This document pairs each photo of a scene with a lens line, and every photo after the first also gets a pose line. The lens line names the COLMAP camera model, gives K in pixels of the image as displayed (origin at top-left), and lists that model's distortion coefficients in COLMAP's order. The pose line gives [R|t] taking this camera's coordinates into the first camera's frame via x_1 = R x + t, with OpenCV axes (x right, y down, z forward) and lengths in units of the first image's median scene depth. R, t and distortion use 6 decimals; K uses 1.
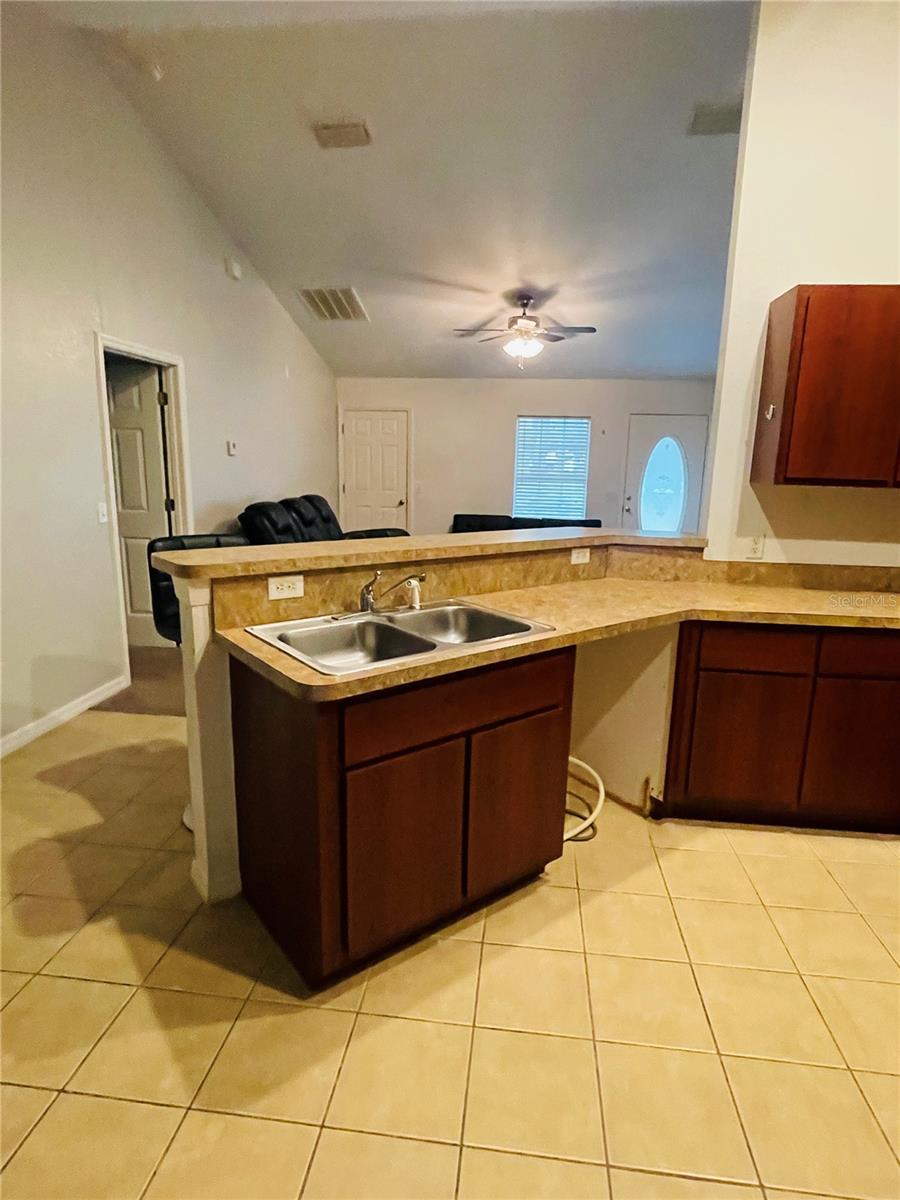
lens RADIAL K [[668.1, 0, 450.0], [0, 668.1, 600.0], [0, 0, 1]] dist [0.001470, -0.003363]
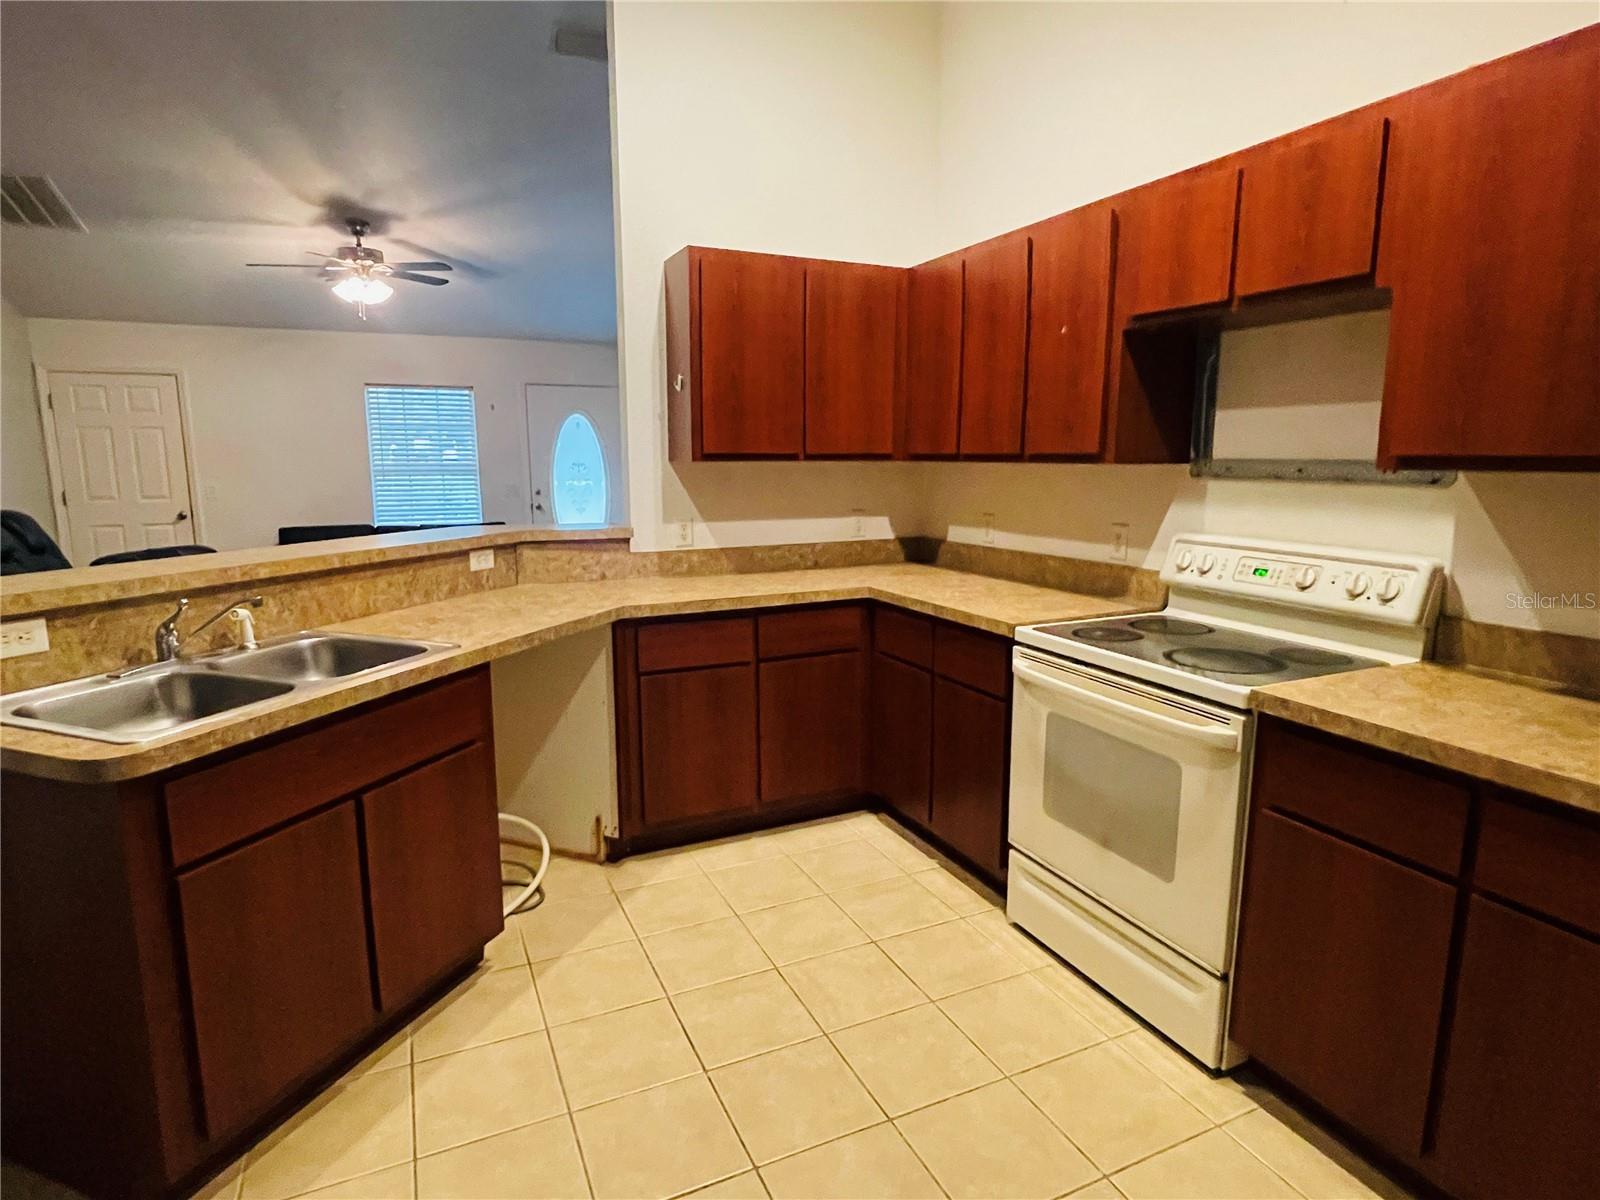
lens RADIAL K [[890.8, 0, 800.0], [0, 890.8, 600.0], [0, 0, 1]] dist [0.001470, -0.003363]
pose [[0.855475, -0.107864, 0.506485, -0.023775], [0.125615, 0.992079, -0.000890, 0.033732], [-0.502377, 0.064384, 0.862248, -0.106011]]
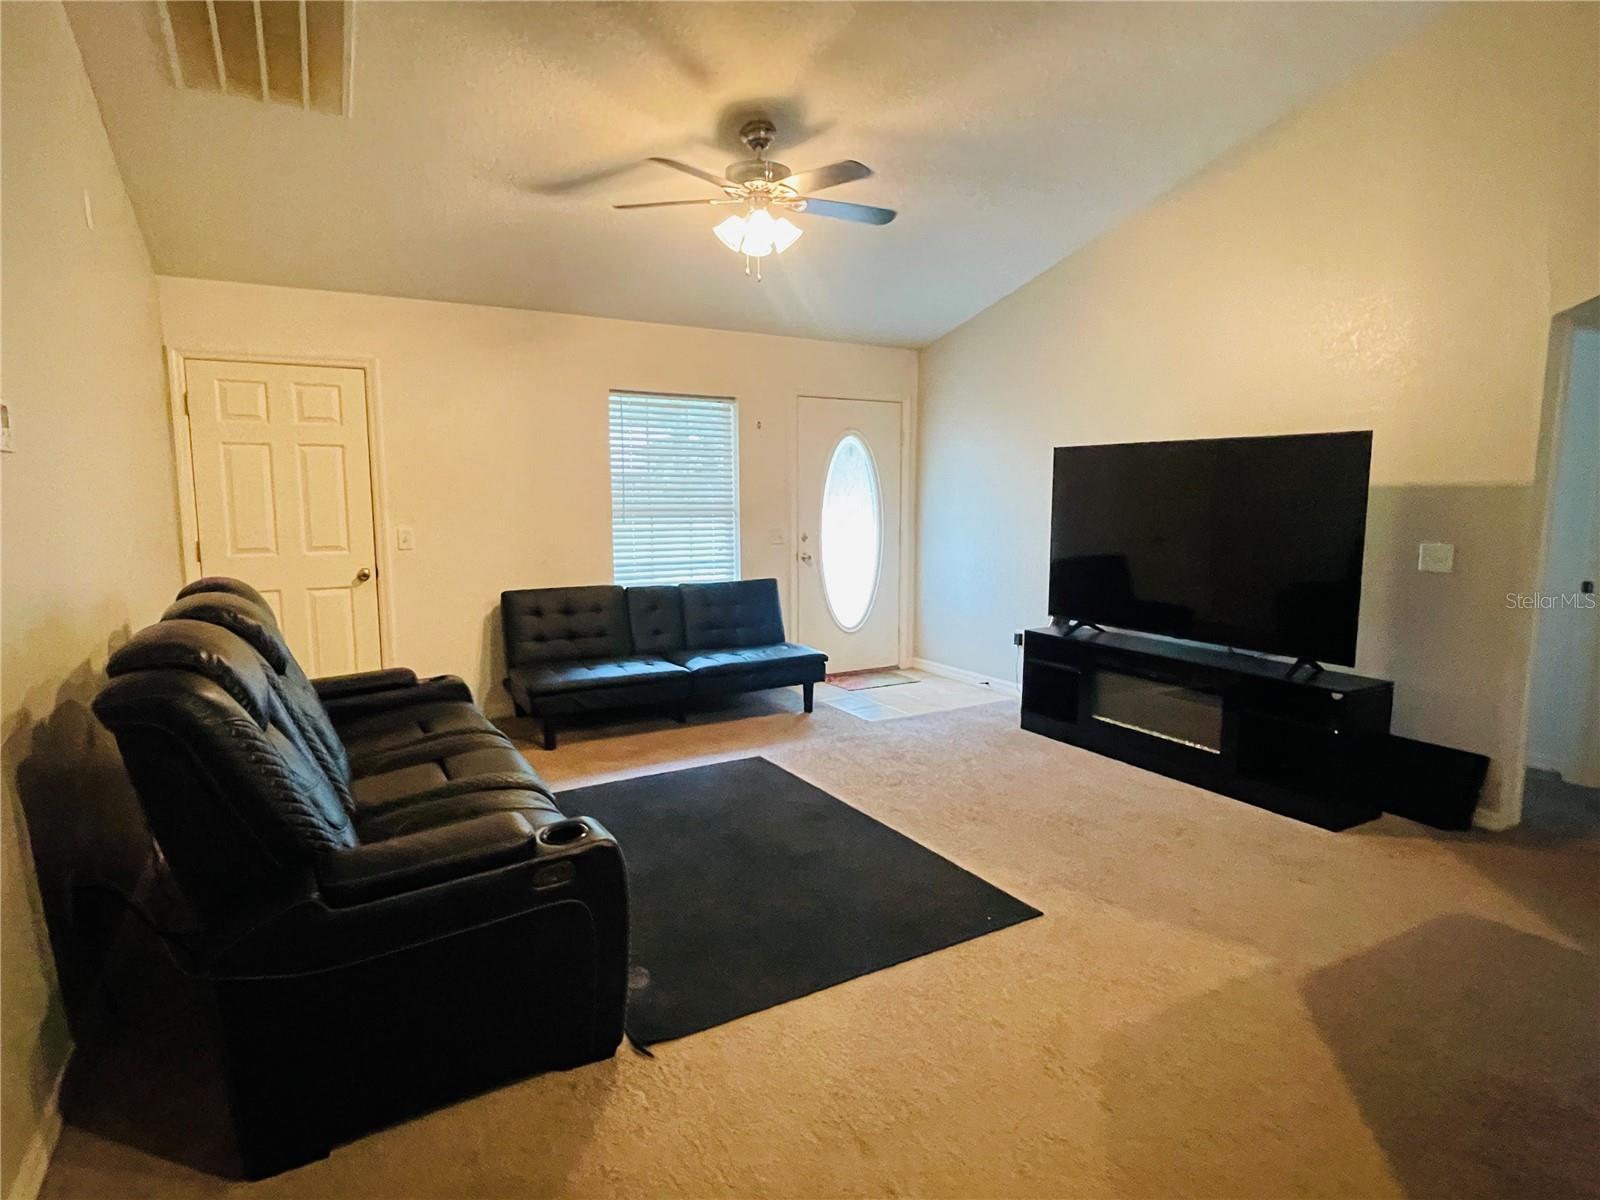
lens RADIAL K [[890.8, 0, 800.0], [0, 890.8, 600.0], [0, 0, 1]] dist [0.001470, -0.003363]
pose [[0.800367, -0.093089, 0.592239, -0.647053], [0.141827, 0.989230, -0.036179, -0.231481], [-0.582493, 0.112952, 0.804949, 1.244482]]
